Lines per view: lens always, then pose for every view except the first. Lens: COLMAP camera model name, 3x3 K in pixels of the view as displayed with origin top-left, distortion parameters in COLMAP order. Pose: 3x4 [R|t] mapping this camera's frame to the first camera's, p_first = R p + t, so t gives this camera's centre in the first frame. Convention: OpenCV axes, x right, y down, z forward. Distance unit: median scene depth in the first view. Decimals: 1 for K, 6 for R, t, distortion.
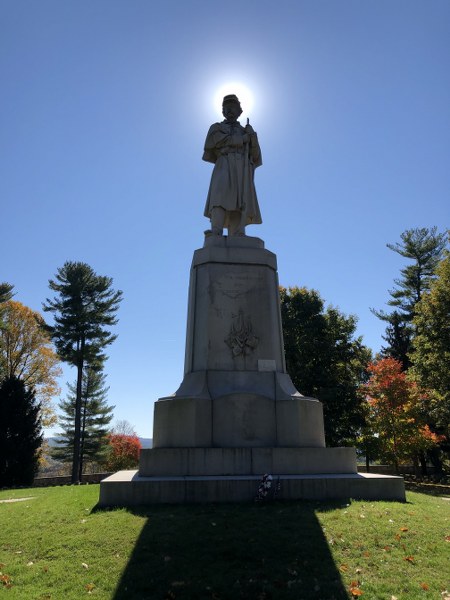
lens RADIAL K [[485.0, 0, 225.0], [0, 485.0, 300.3], [0, 0, 1]] dist [-0.006375, -0.001419]
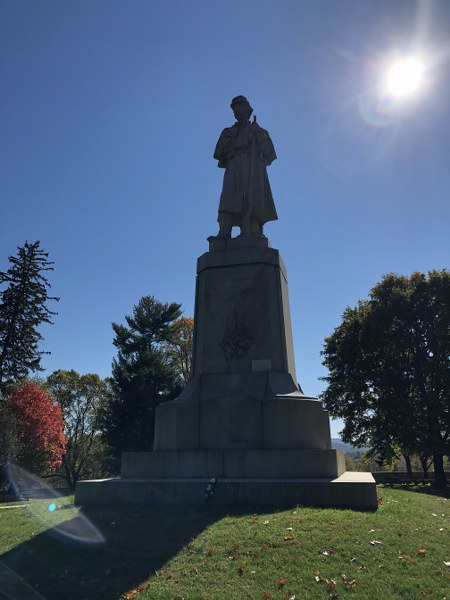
lens RADIAL K [[485.0, 0, 225.1], [0, 485.0, 299.5], [0, 0, 1]] dist [-0.006375, -0.001419]
pose [[0.925697, -0.118988, -0.359063, 0.385636], [0.116483, 0.992778, -0.028688, 0.021825], [0.359883, -0.015269, 0.932872, 0.065838]]
